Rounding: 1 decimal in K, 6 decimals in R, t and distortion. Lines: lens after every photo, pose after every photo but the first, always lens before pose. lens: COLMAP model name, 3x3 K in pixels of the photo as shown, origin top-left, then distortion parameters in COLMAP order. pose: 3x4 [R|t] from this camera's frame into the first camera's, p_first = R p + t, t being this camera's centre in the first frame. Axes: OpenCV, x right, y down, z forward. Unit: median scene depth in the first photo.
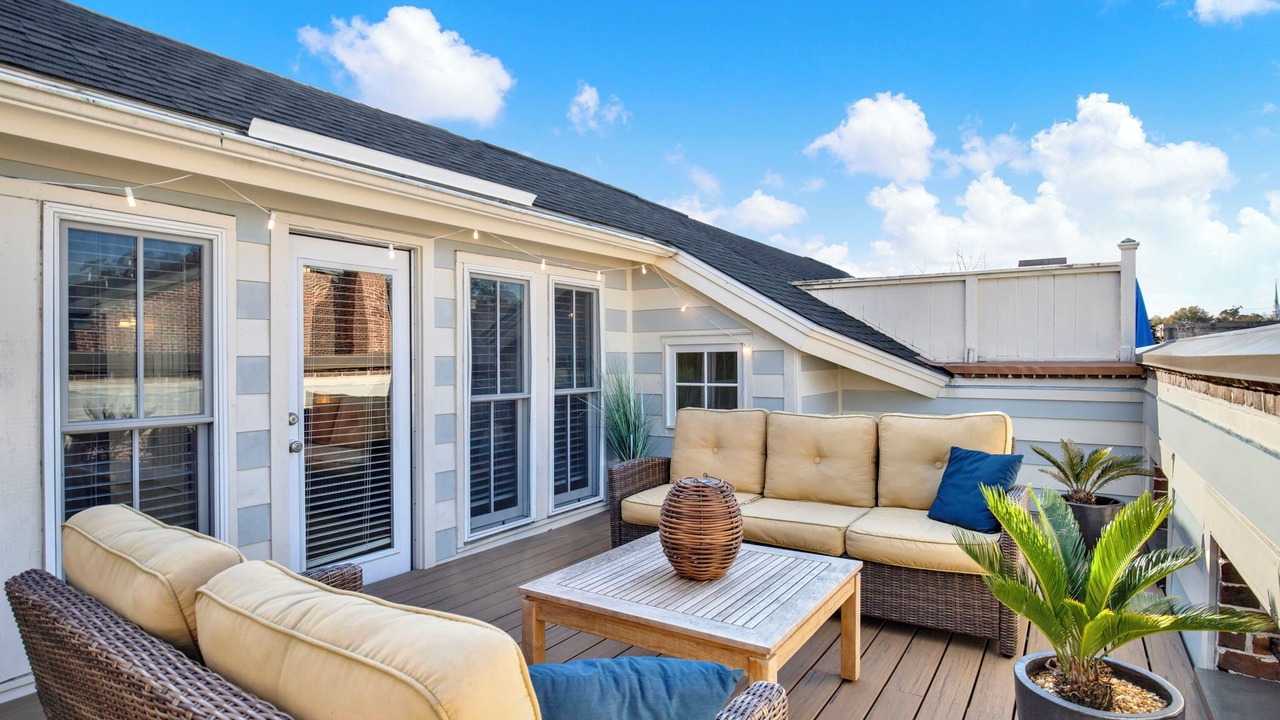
lens RADIAL K [[669.1, 0, 640.0], [0, 669.1, 360.0], [0, 0, 1]] dist [-0.035919, 0.009819]
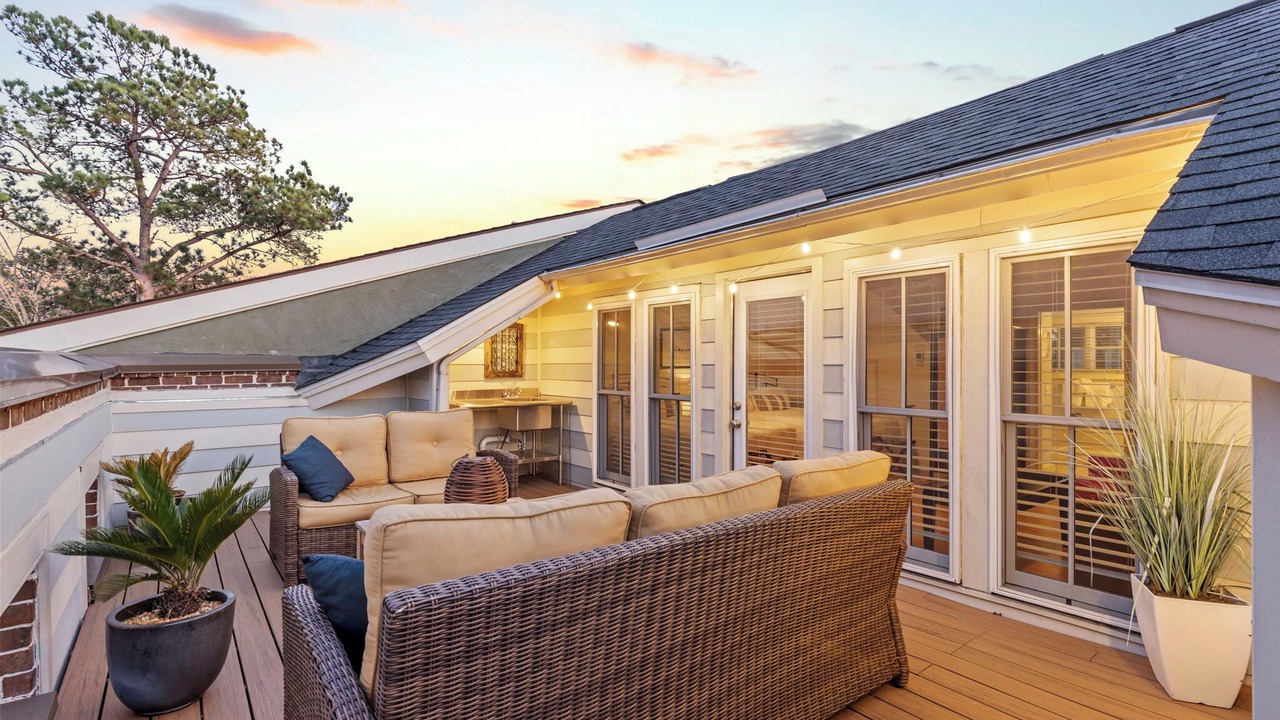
lens RADIAL K [[592.5, 0, 646.3], [0, 592.5, 360.2], [0, 0, 1]] dist [0.000549, 0.000324]
pose [[-0.311843, -0.000786, -0.950133, 0.816000], [-0.001428, 0.999999, -0.000359, -0.013753], [0.950133, 0.001245, -0.311843, 1.220073]]
